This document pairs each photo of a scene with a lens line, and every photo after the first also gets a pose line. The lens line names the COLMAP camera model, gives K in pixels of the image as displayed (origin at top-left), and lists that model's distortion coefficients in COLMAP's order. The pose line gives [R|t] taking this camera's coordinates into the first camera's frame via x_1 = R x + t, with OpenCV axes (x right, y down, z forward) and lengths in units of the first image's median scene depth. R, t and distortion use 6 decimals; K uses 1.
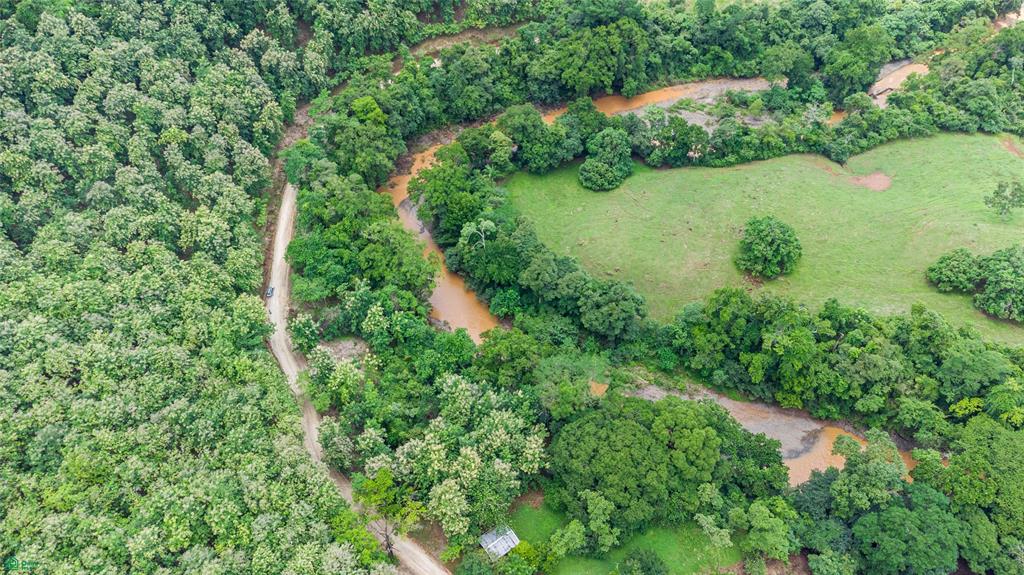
lens RADIAL K [[754.0, 0, 510.9], [0, 754.0, 282.5], [0, 0, 1]] dist [0.022159, 0.035114]
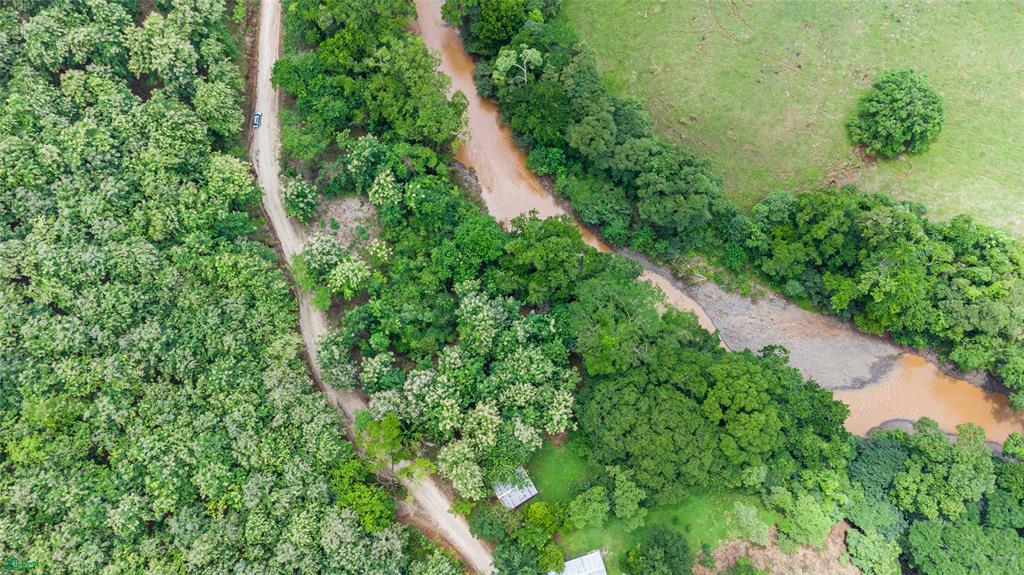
lens RADIAL K [[754.0, 0, 512.7], [0, 754.0, 291.5], [0, 0, 1]] dist [0.022159, 0.035114]
pose [[0.996066, 0.085521, -0.023208, -0.014446], [-0.064808, 0.881662, 0.467411, -0.253675], [0.060435, -0.464068, 0.883736, 0.249380]]
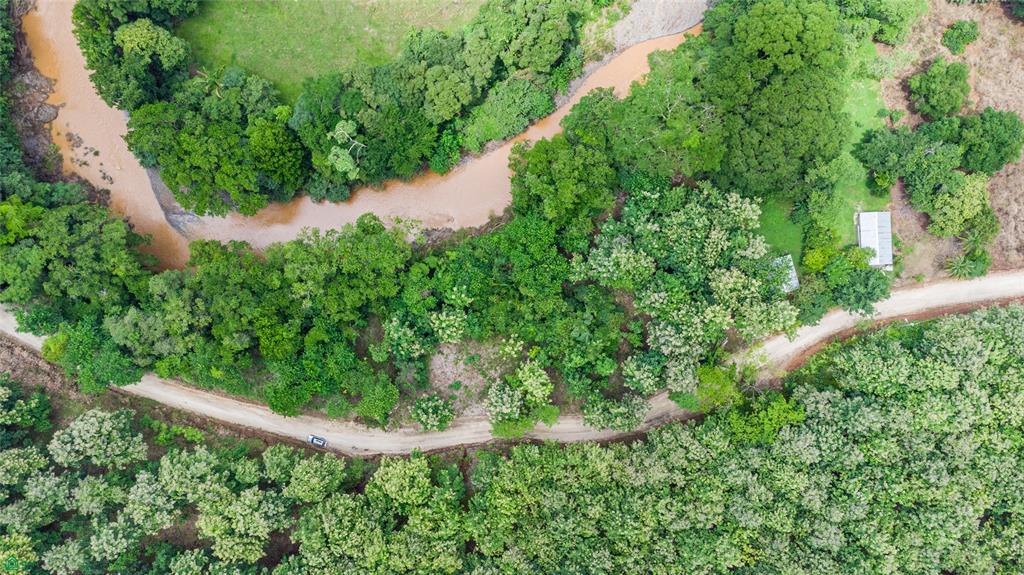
lens RADIAL K [[754.0, 0, 511.4], [0, 754.0, 283.7], [0, 0, 1]] dist [0.022159, 0.035114]
pose [[0.352704, -0.935704, 0.007644, -0.129224], [0.700907, 0.269594, 0.660340, -0.439902], [-0.619943, -0.227547, 0.750928, 0.414048]]
